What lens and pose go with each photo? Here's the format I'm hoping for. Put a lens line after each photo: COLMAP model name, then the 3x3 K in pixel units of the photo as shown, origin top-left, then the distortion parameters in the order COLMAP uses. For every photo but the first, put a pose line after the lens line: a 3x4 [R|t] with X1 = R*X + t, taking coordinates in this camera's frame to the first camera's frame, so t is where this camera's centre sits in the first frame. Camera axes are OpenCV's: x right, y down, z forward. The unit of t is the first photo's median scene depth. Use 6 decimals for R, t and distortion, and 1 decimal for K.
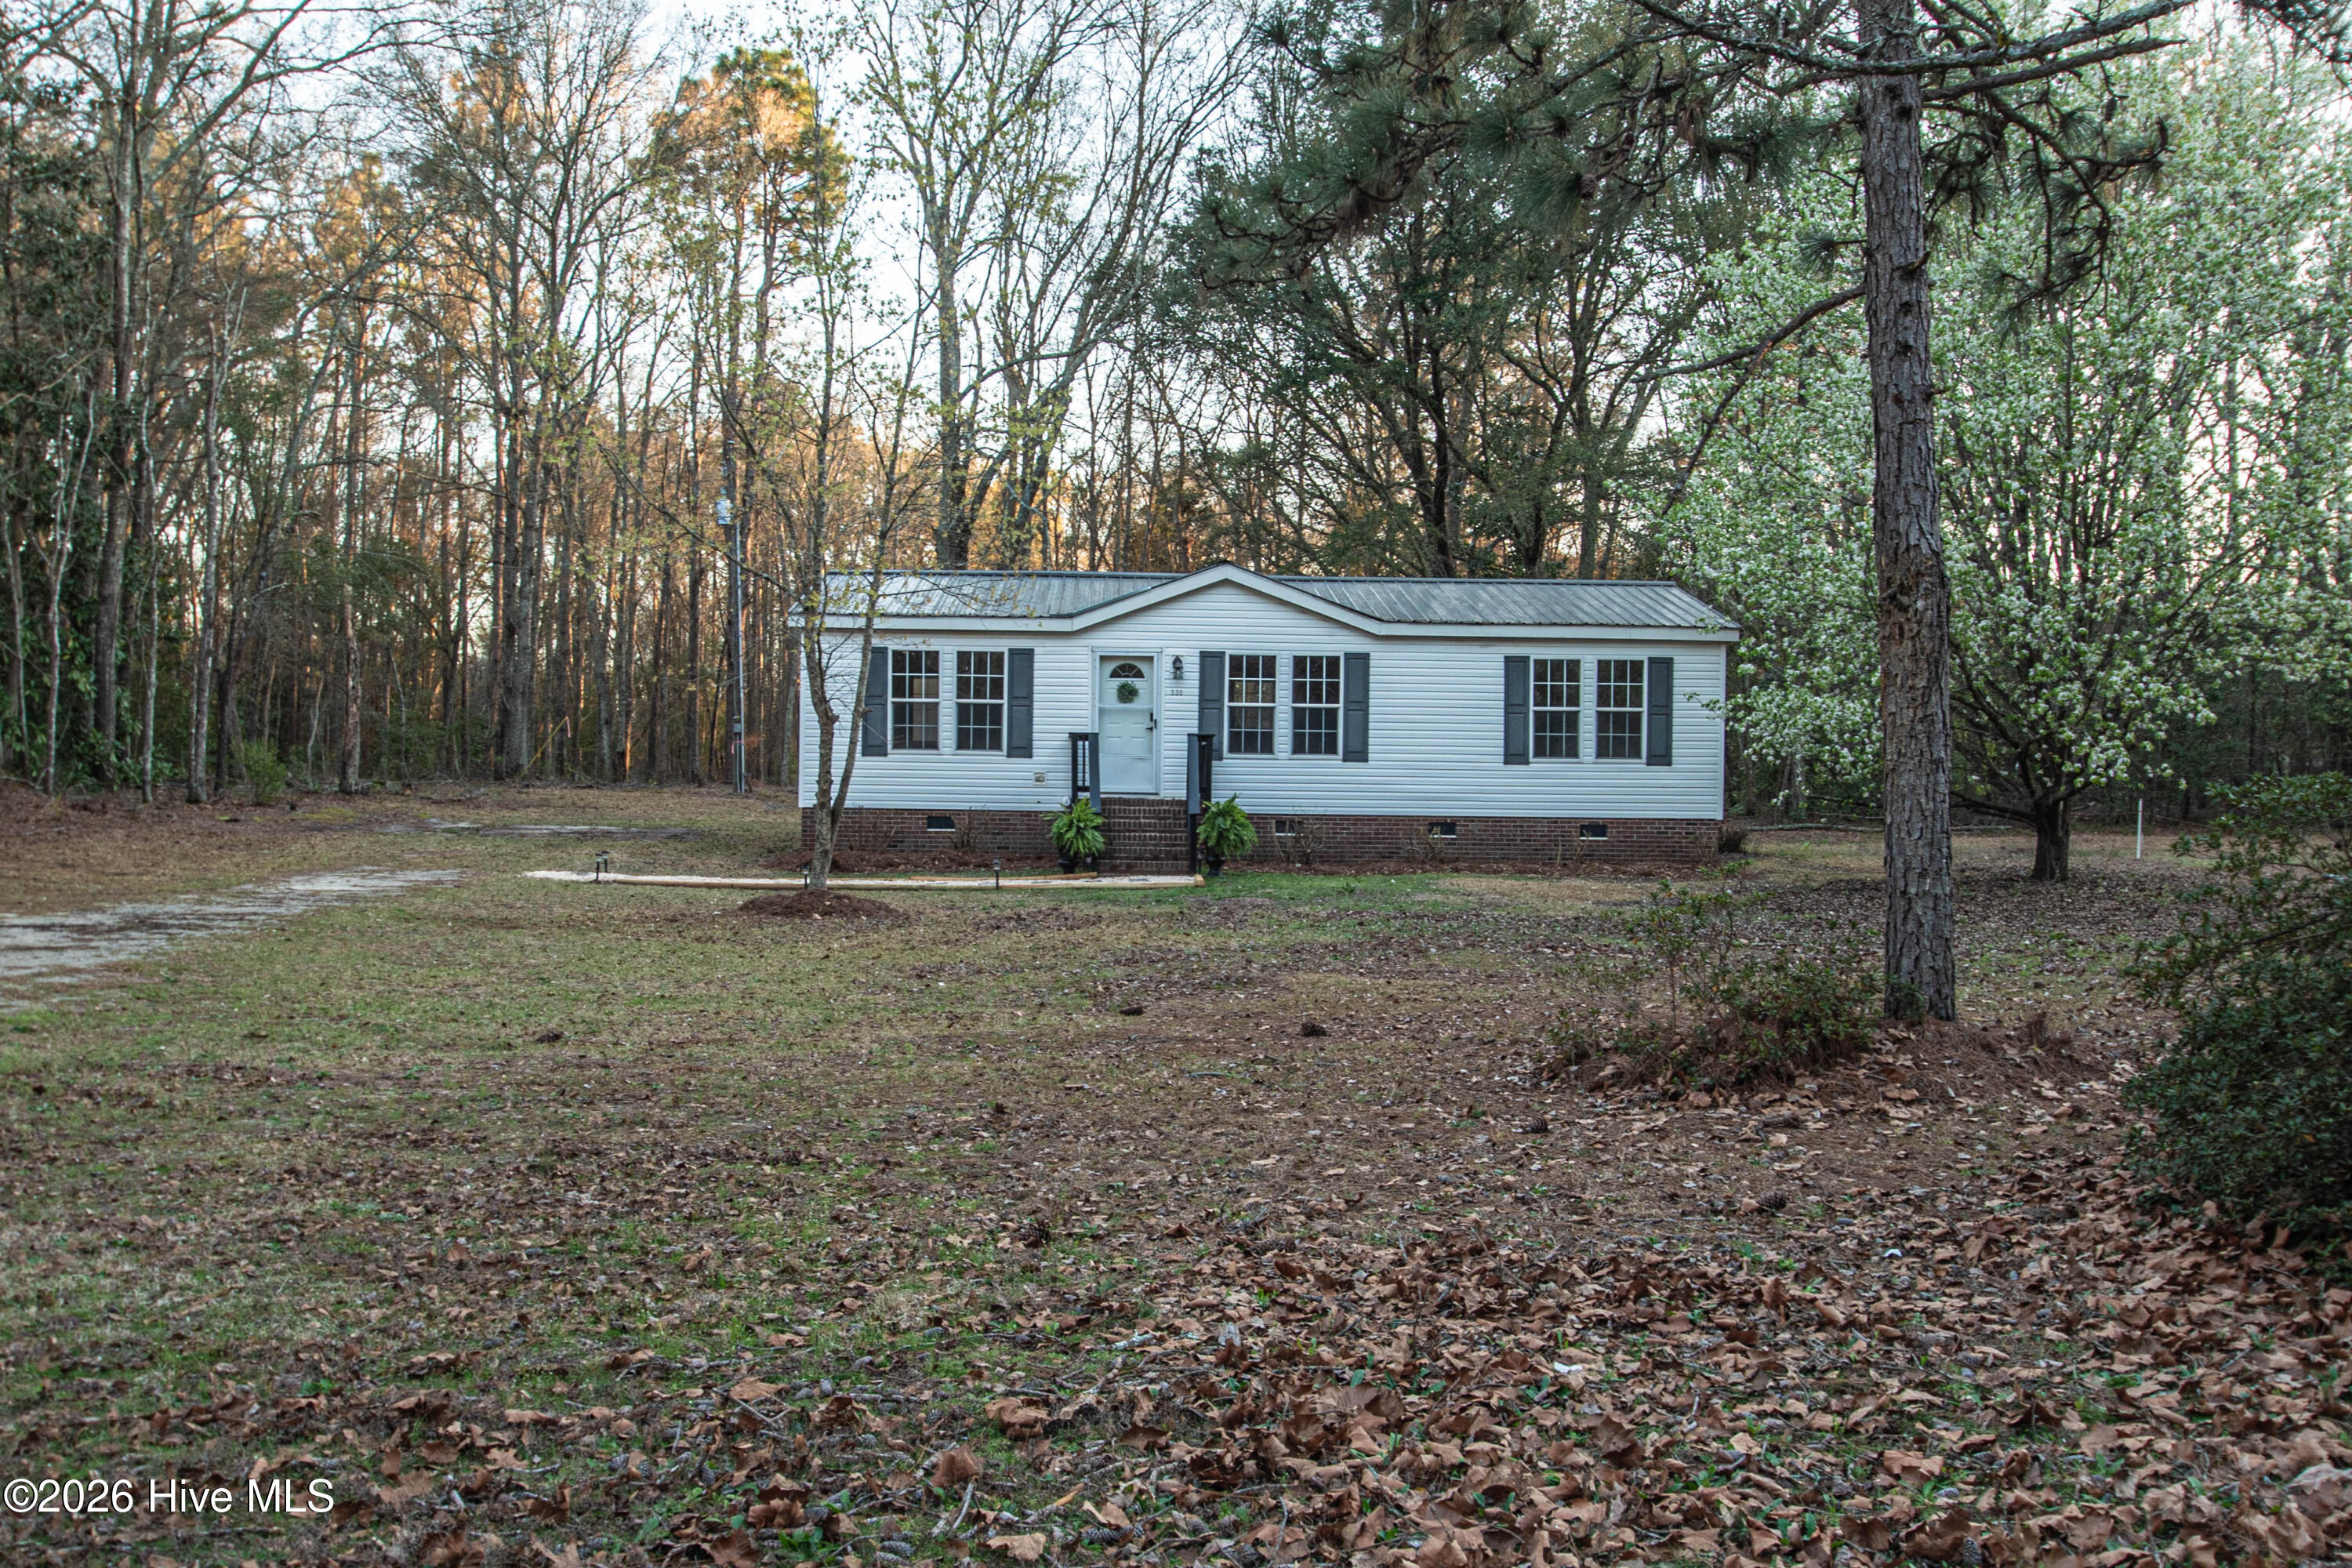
lens RADIAL K [[2349.2, 0, 1139.8], [0, 2349.2, 858.8], [0, 0, 1]] dist [-0.076558, 0.027427]
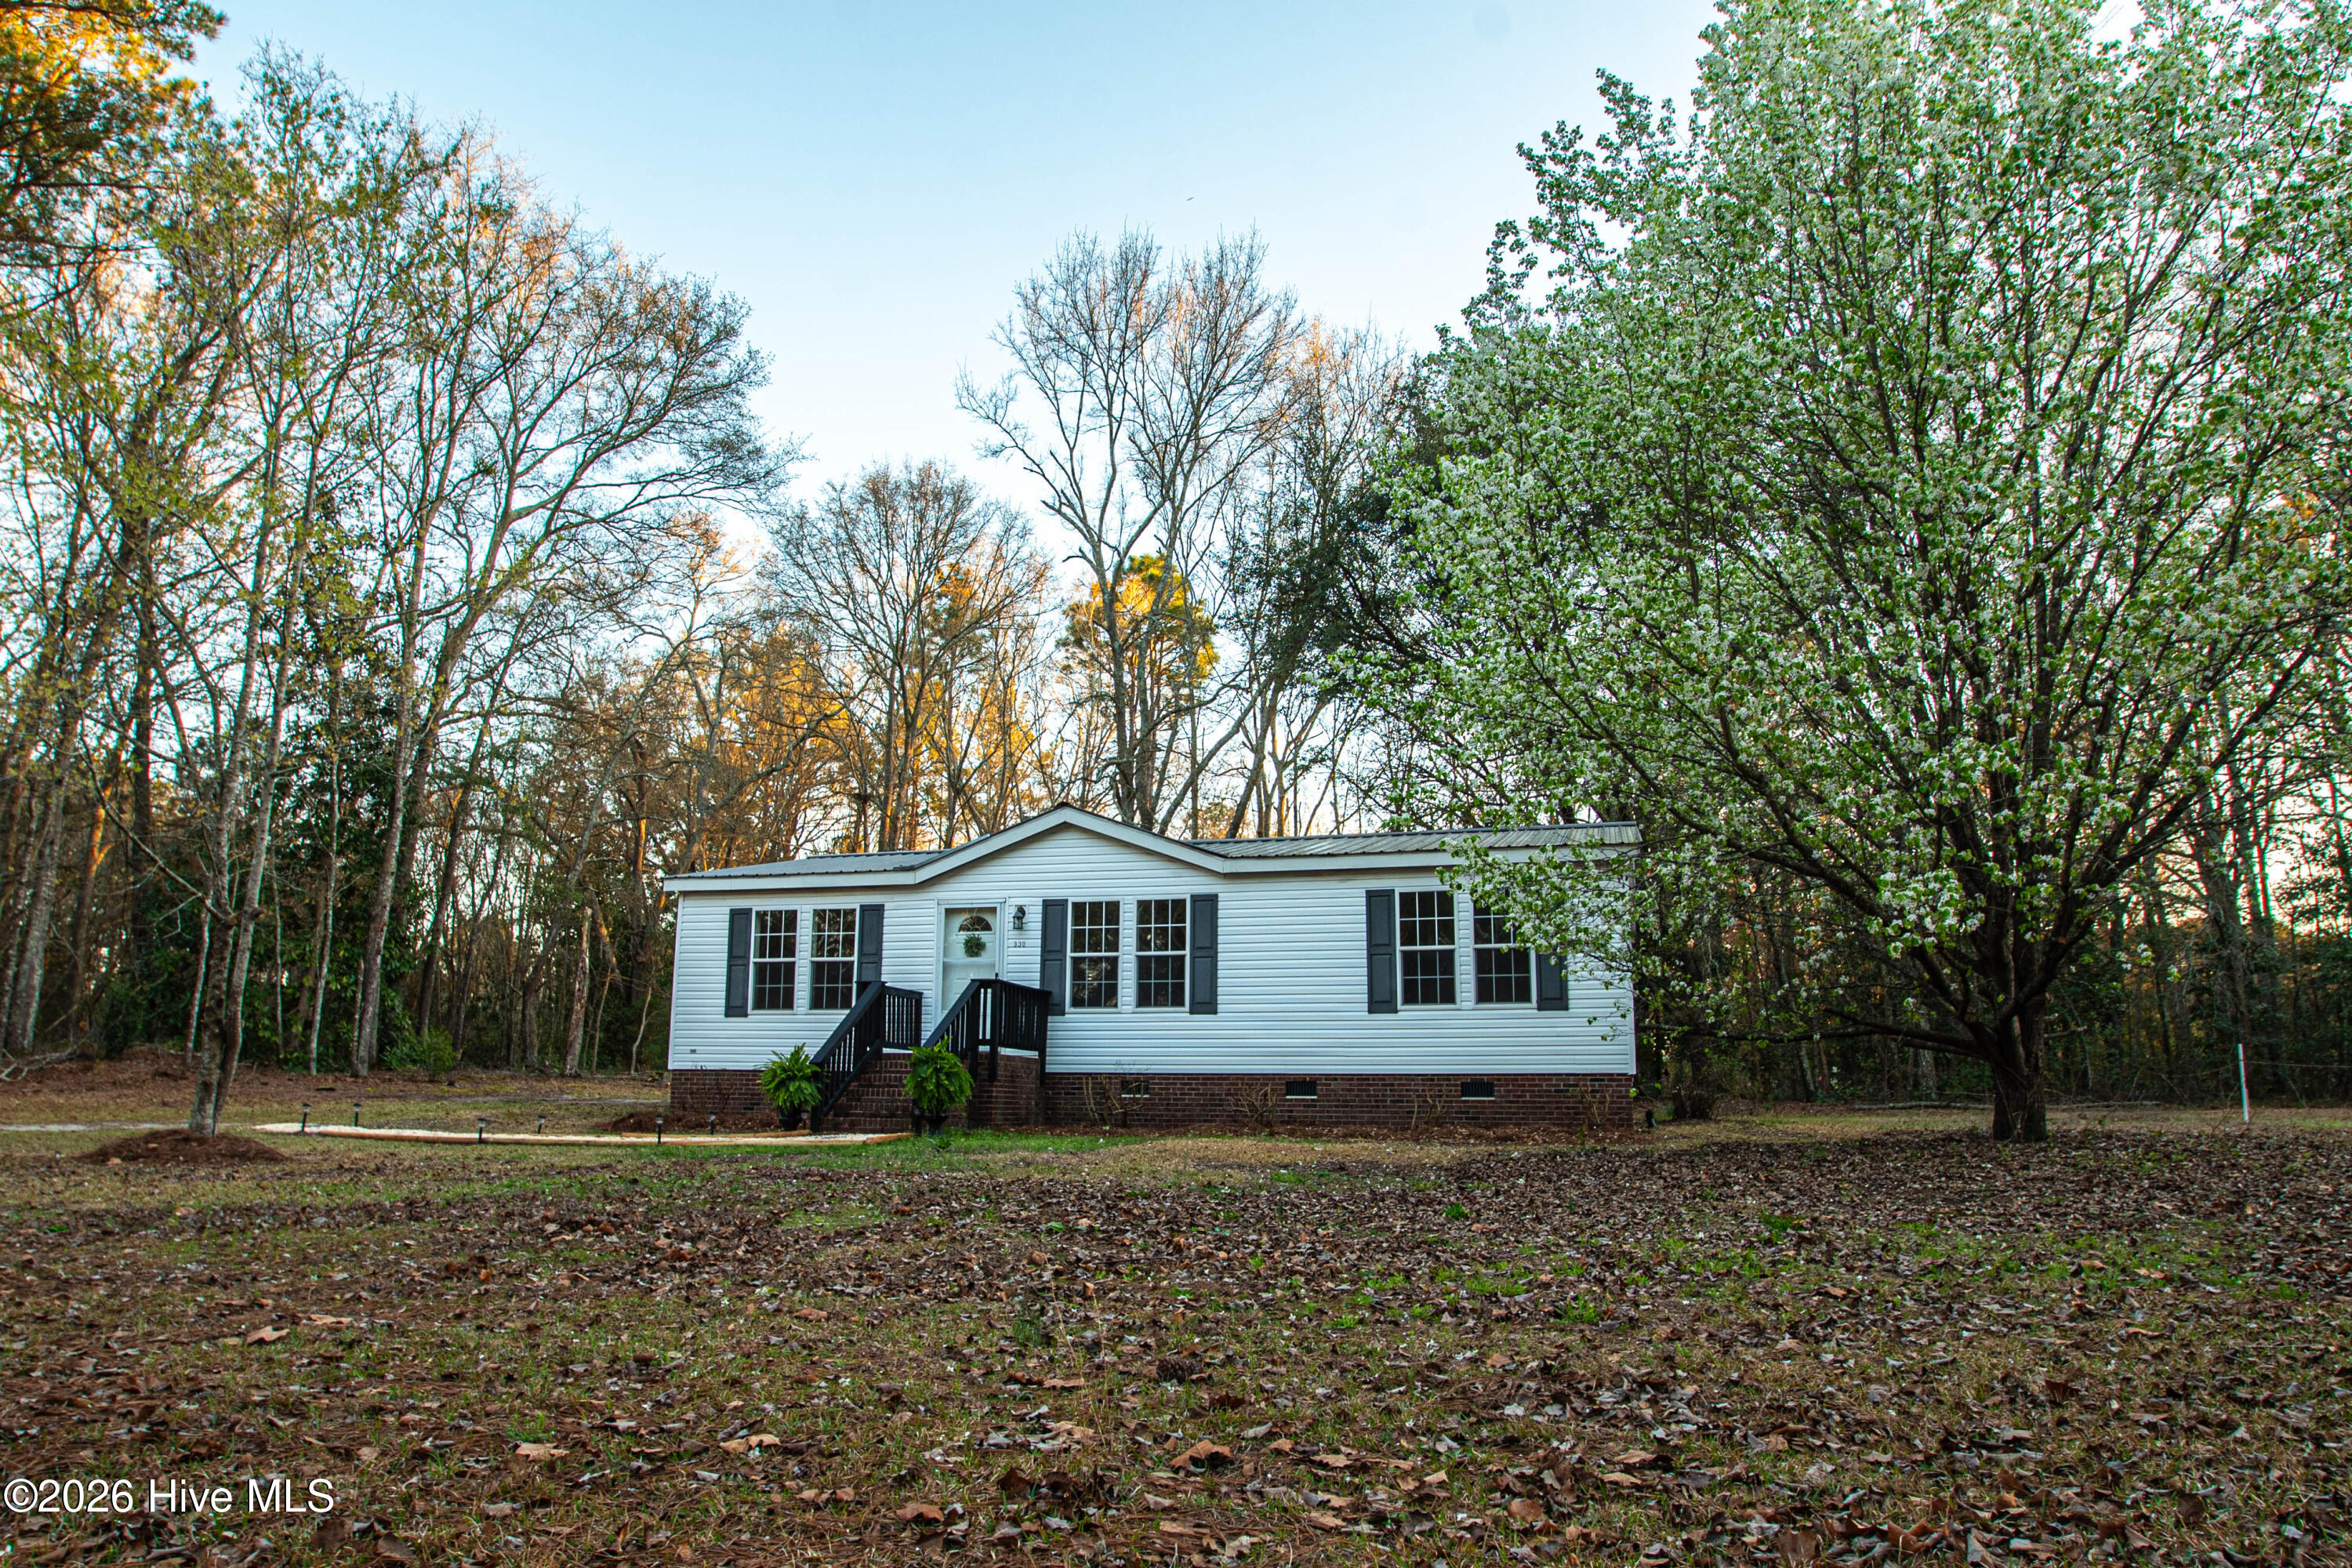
lens RADIAL K [[1535.9, 0, 1147.2], [0, 1535.9, 843.5], [0, 0, 1]] dist [-0.049909, 0.028483]
pose [[0.953180, -0.053315, -0.297665, 0.250162], [-0.007979, 0.979559, -0.201001, 0.013244], [0.302297, 0.193966, 0.933271, 0.430581]]
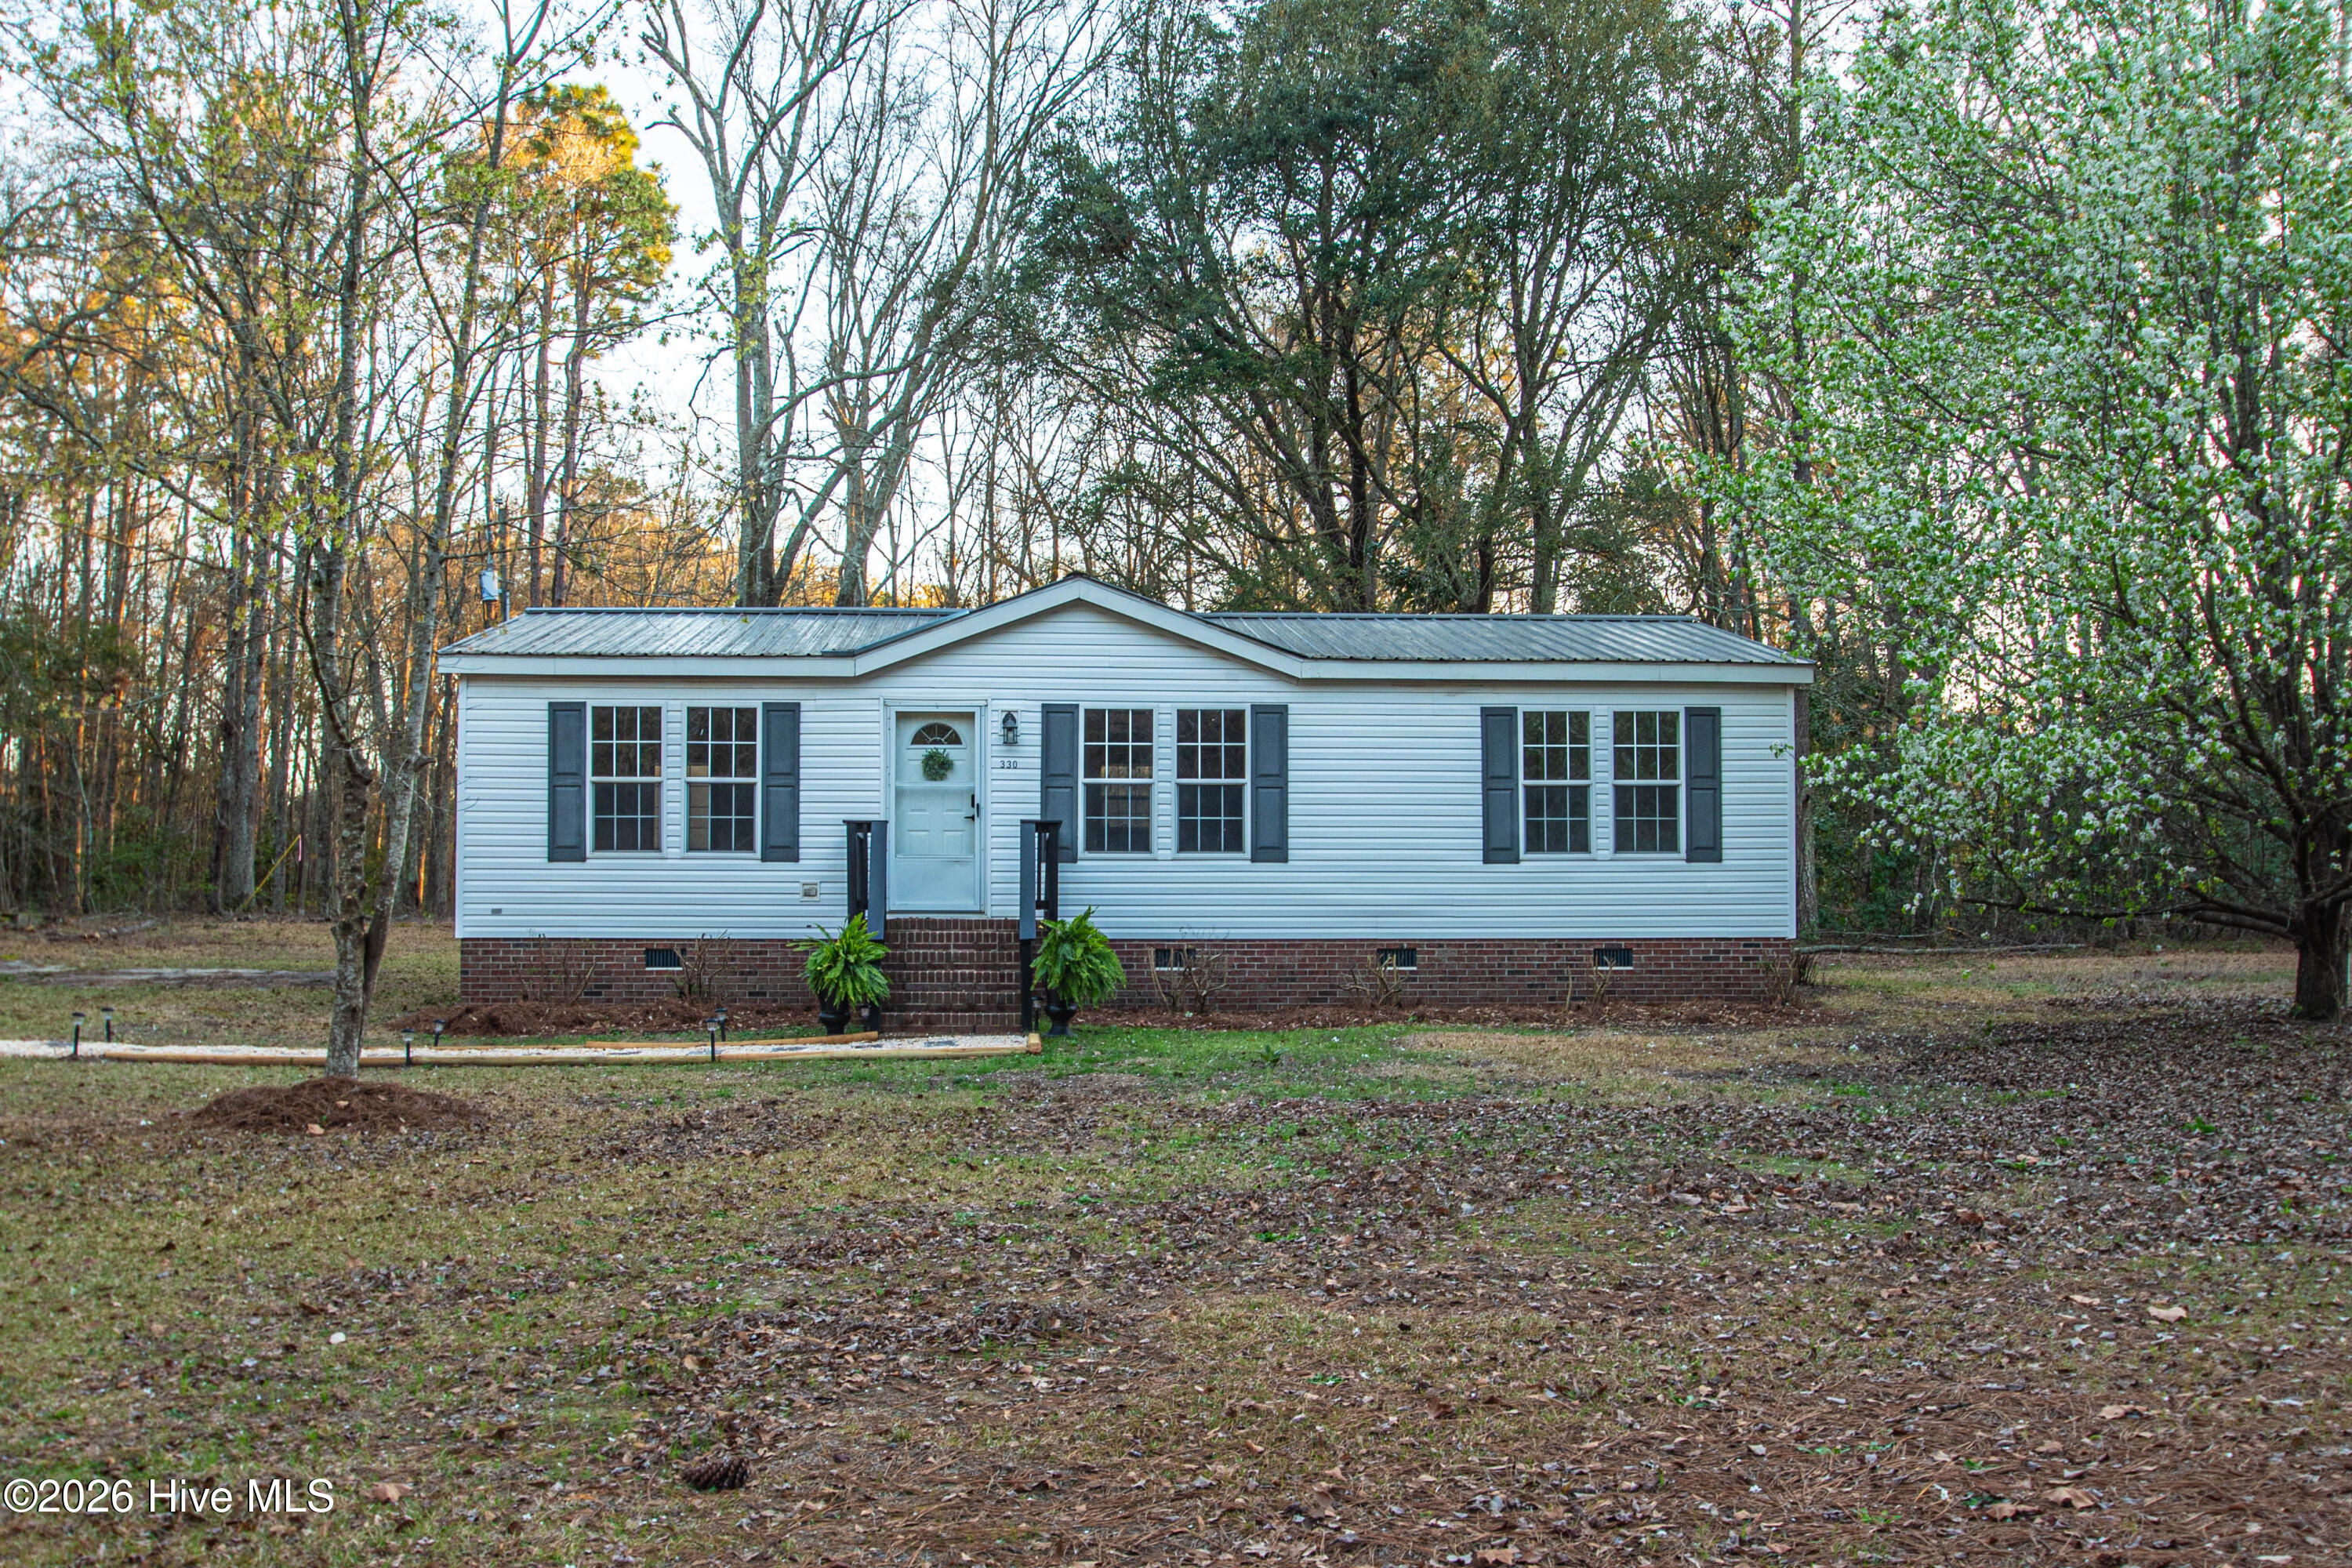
lens RADIAL K [[2349.2, 0, 1139.8], [0, 2349.2, 858.8], [0, 0, 1]] dist [-0.076558, 0.027427]
pose [[0.998904, -0.011402, 0.045392, 0.022429], [0.013975, 0.998289, -0.056786, -0.003611], [-0.044667, 0.057358, 0.997354, 0.313354]]
